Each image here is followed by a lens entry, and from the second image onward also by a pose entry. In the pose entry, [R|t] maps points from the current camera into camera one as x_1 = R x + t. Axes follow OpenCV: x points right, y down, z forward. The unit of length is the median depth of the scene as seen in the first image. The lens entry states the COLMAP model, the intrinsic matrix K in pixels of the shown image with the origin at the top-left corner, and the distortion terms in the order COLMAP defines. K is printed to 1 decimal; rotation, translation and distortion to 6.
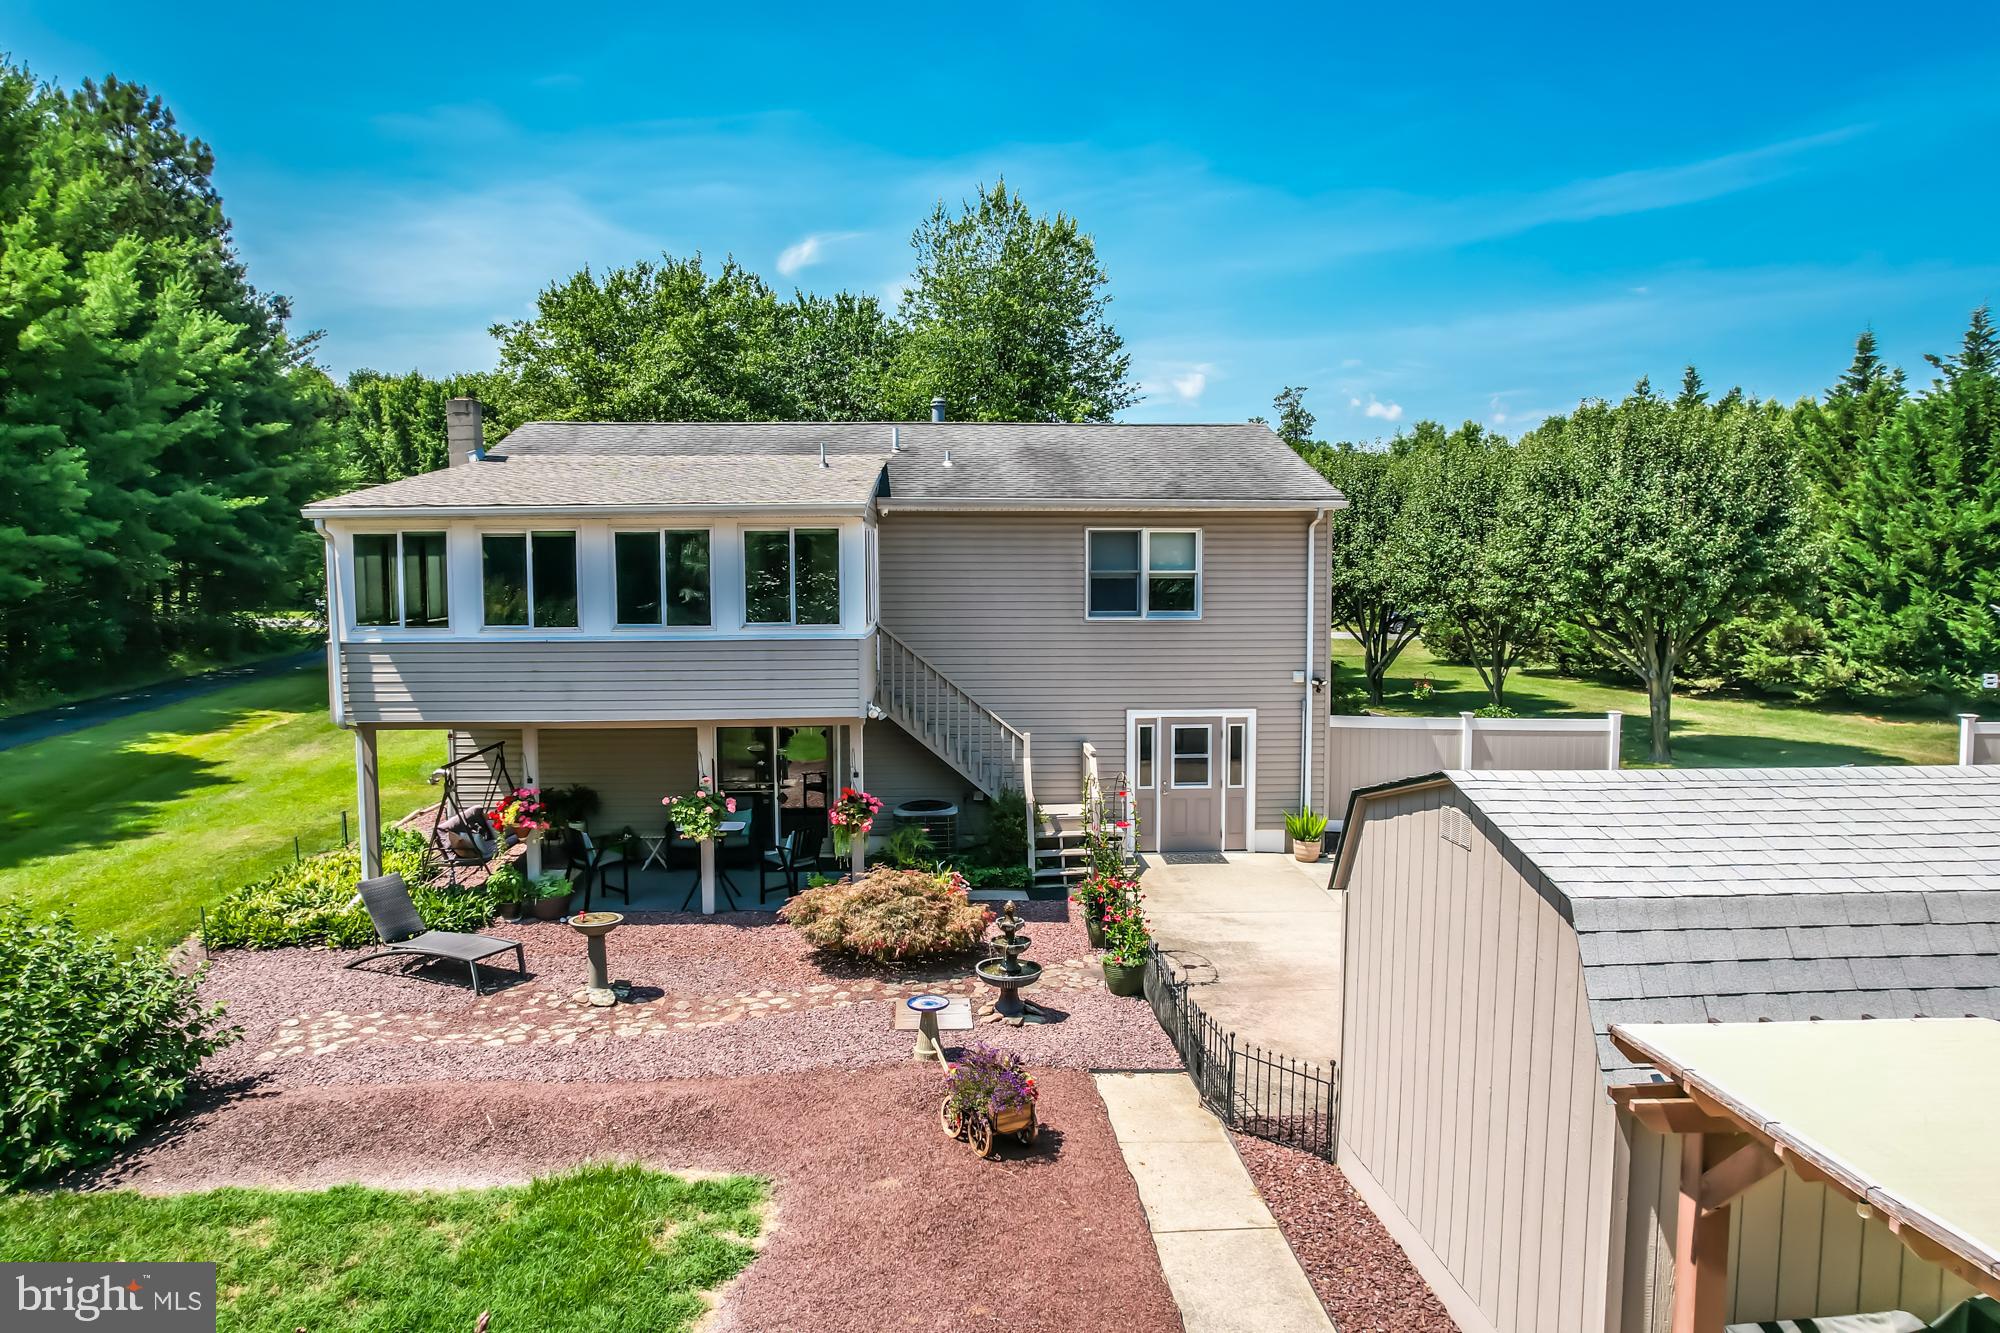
lens RADIAL K [[1308.5, 0, 1000.0], [0, 1308.5, 666.5], [0, 0, 1]] dist [-0.071925, 0.058869]
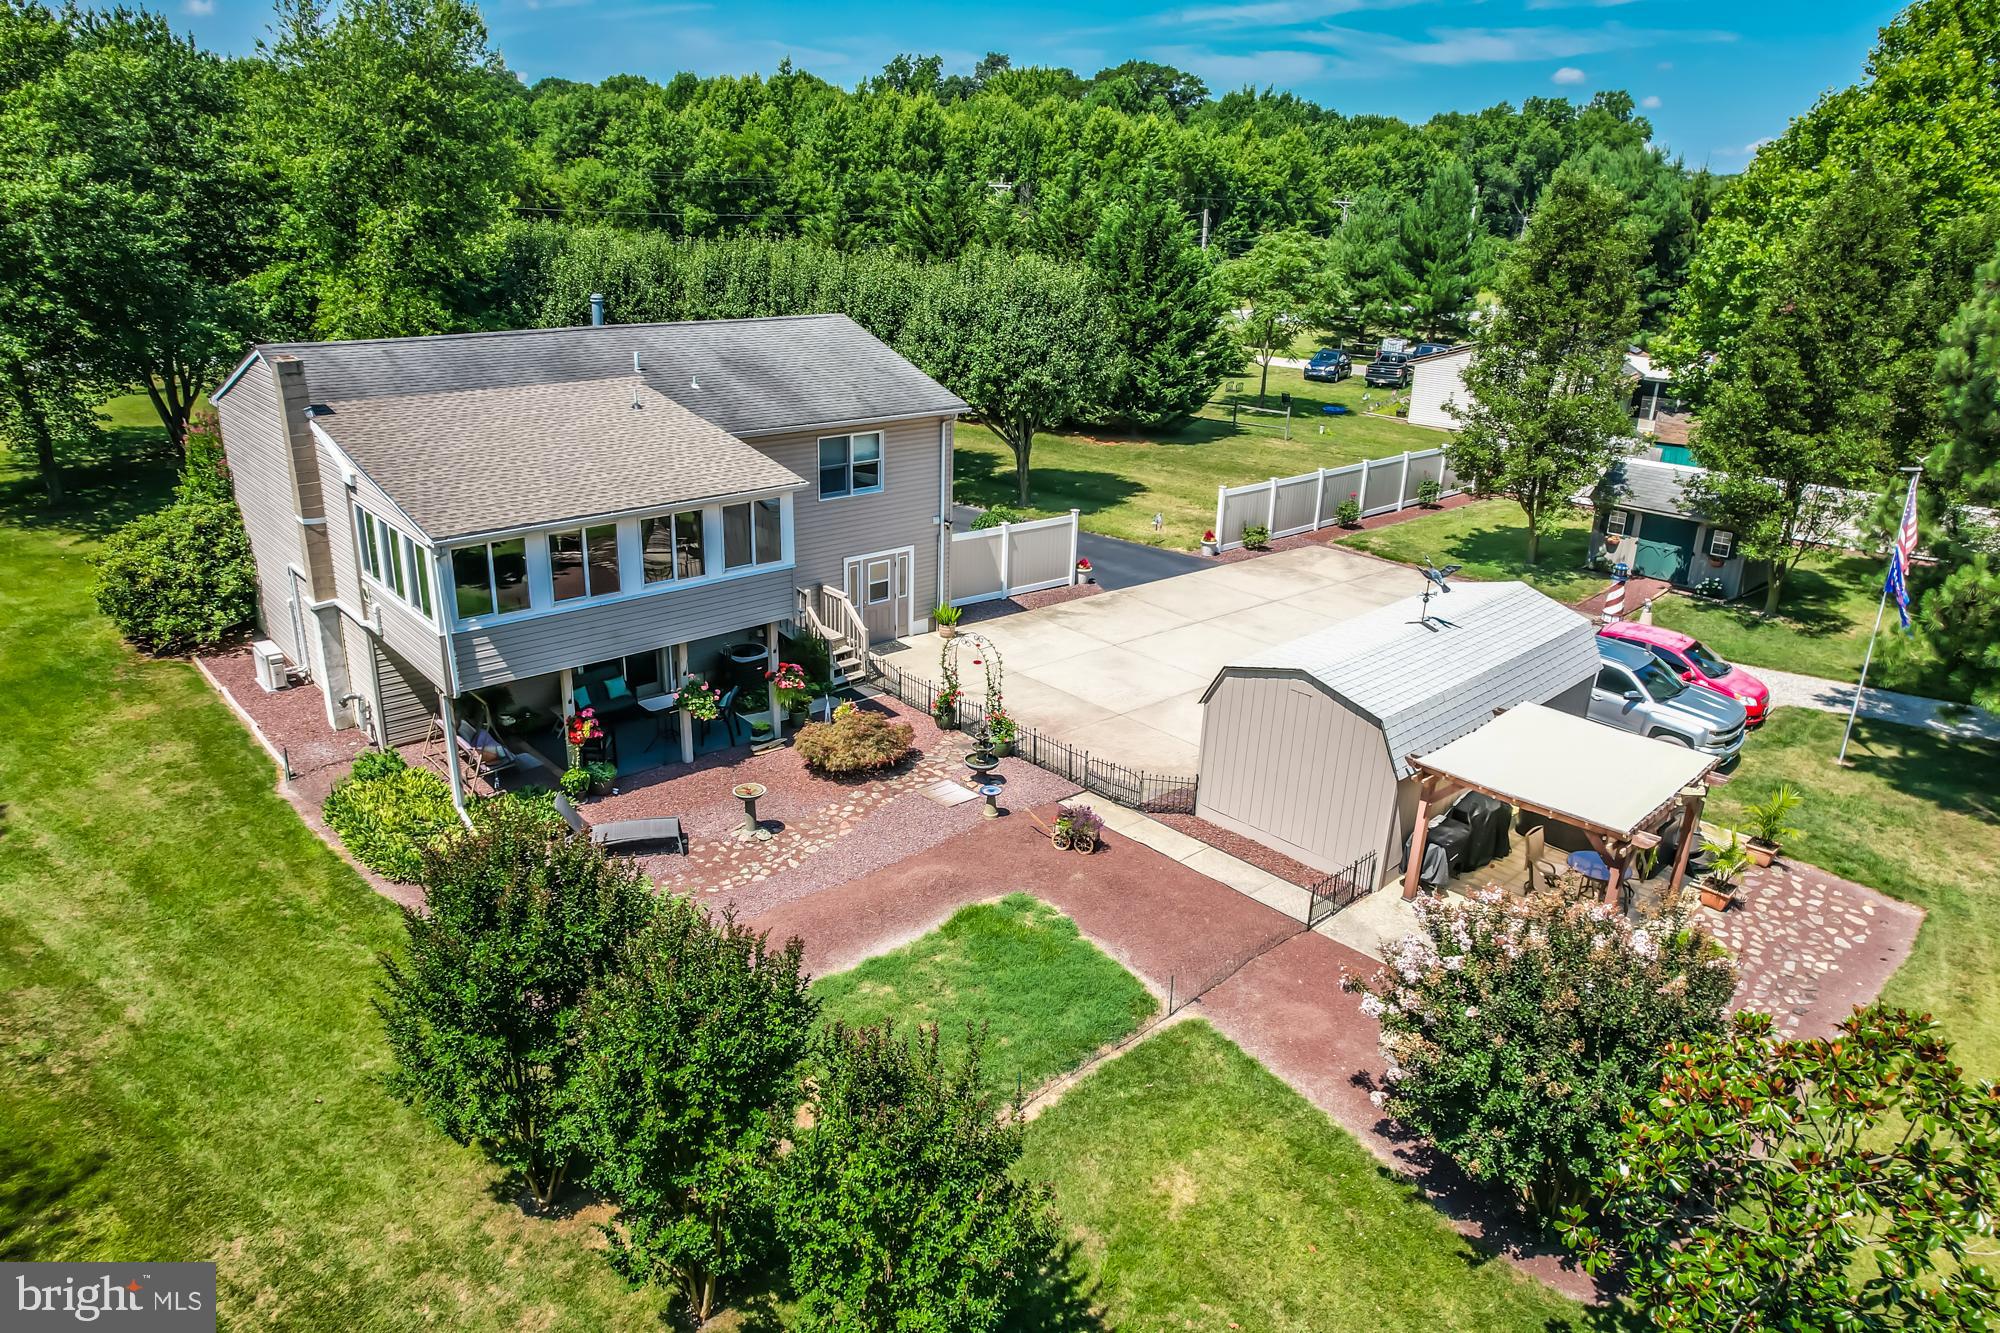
lens RADIAL K [[1308.5, 0, 1000.0], [0, 1308.5, 666.5], [0, 0, 1]] dist [-0.071925, 0.058869]
pose [[0.780485, -0.191161, 0.595231, -0.782963], [0.015972, 0.957891, 0.286688, -0.317169], [-0.624970, -0.214249, 0.750673, -0.280468]]
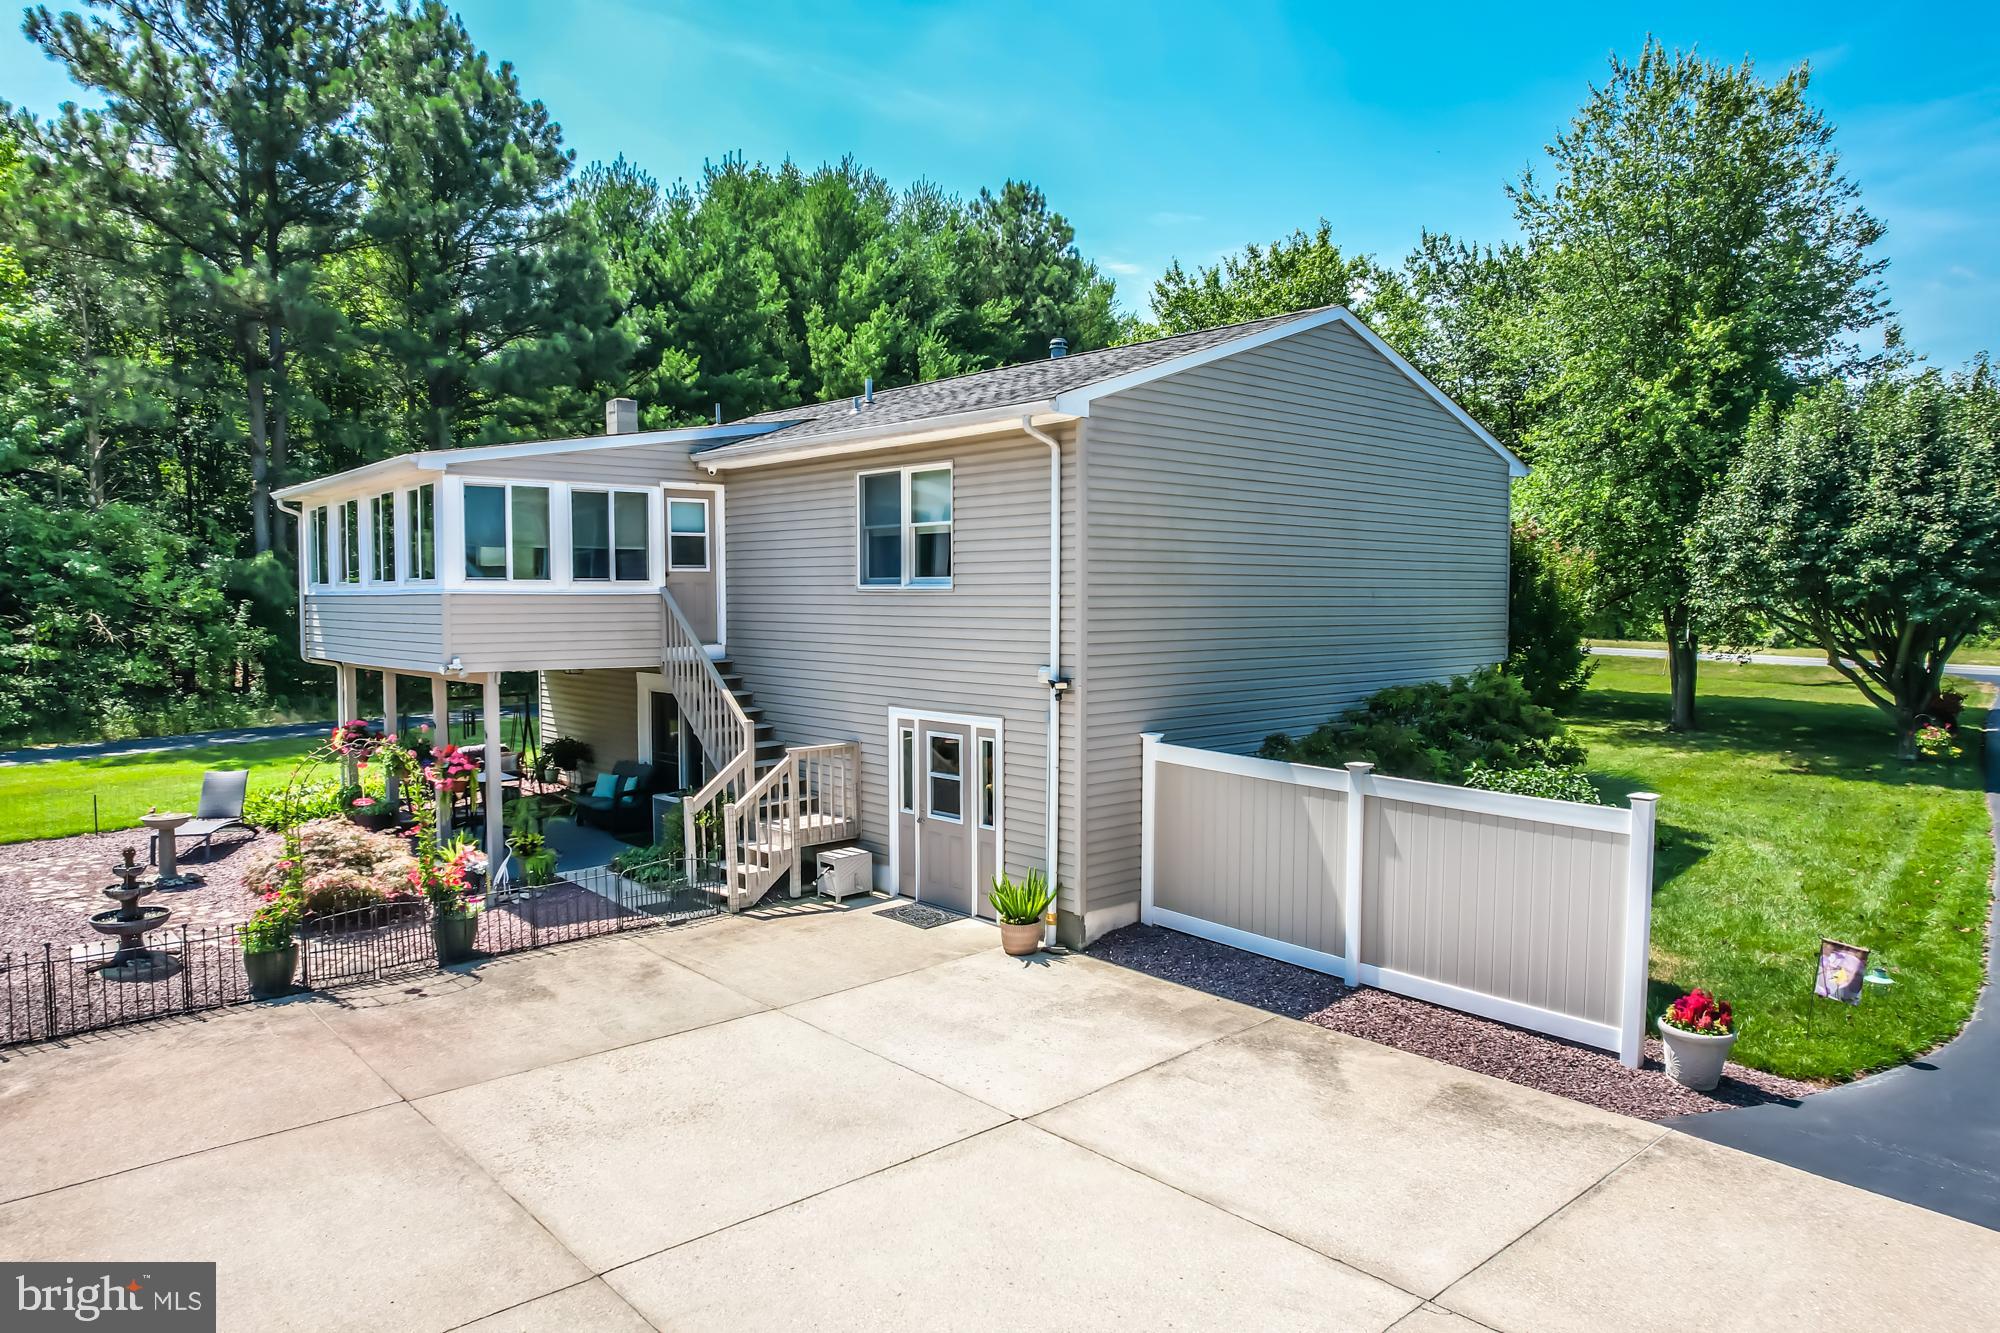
lens RADIAL K [[1308.5, 0, 1000.0], [0, 1308.5, 666.5], [0, 0, 1]] dist [-0.071925, 0.058869]
pose [[0.618168, 0.045204, -0.784745, 0.875420], [-0.054628, 0.998402, 0.014479, -0.005594], [0.784145, 0.033919, 0.619650, 0.678202]]
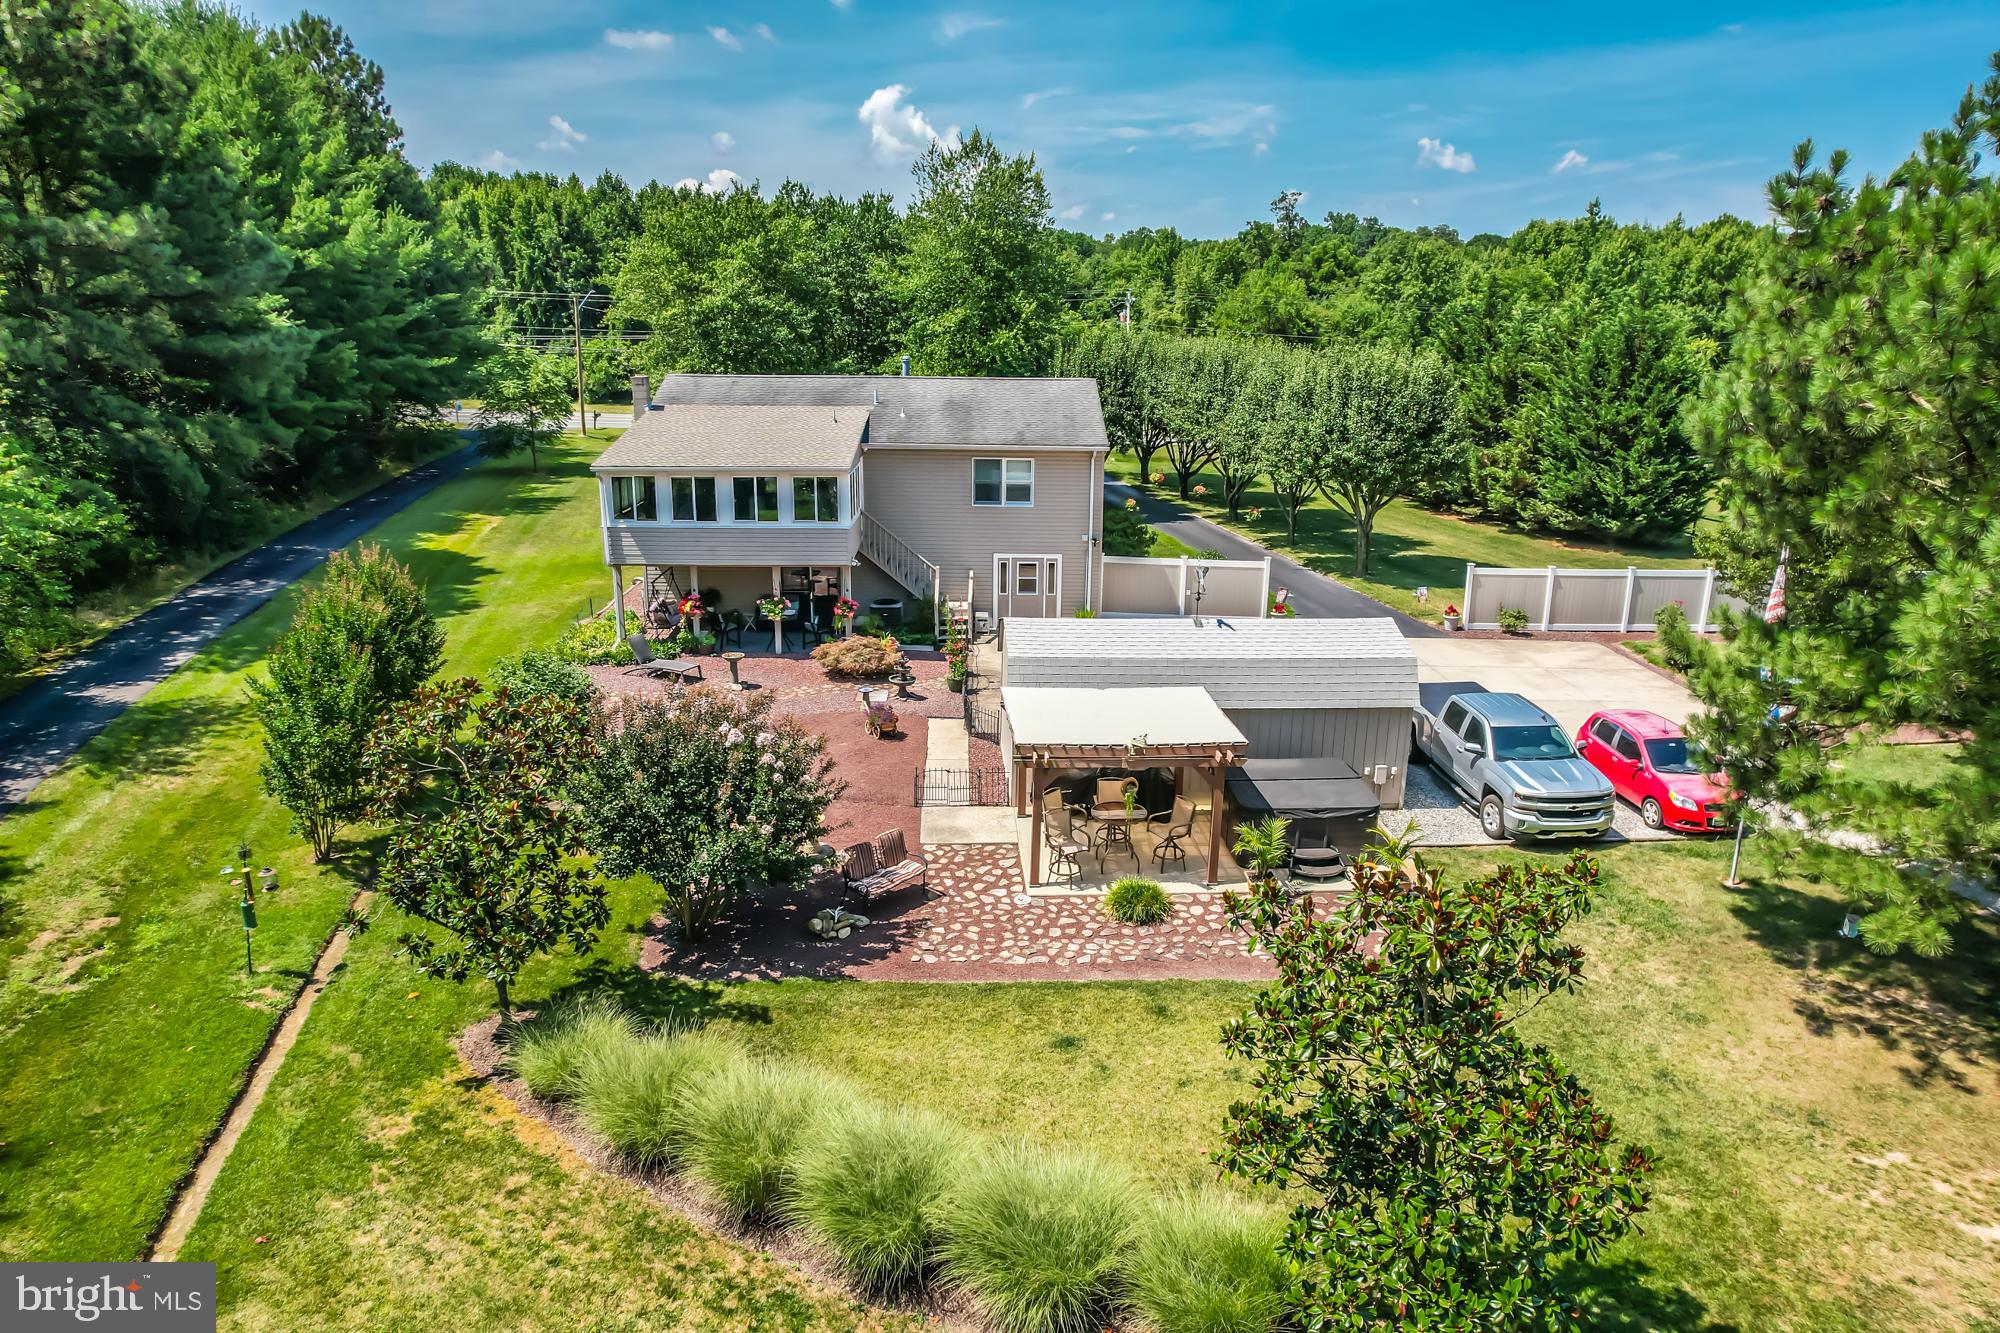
lens RADIAL K [[1244.7, 0, 1000.0], [0, 1244.7, 666.5], [0, 0, 1]] dist [-0.049093, 0.003608]
pose [[0.999302, 0.024869, -0.027883, 0.191705], [-0.018968, 0.980651, 0.194846, -0.188837], [0.032189, -0.194181, 0.980438, -0.968582]]
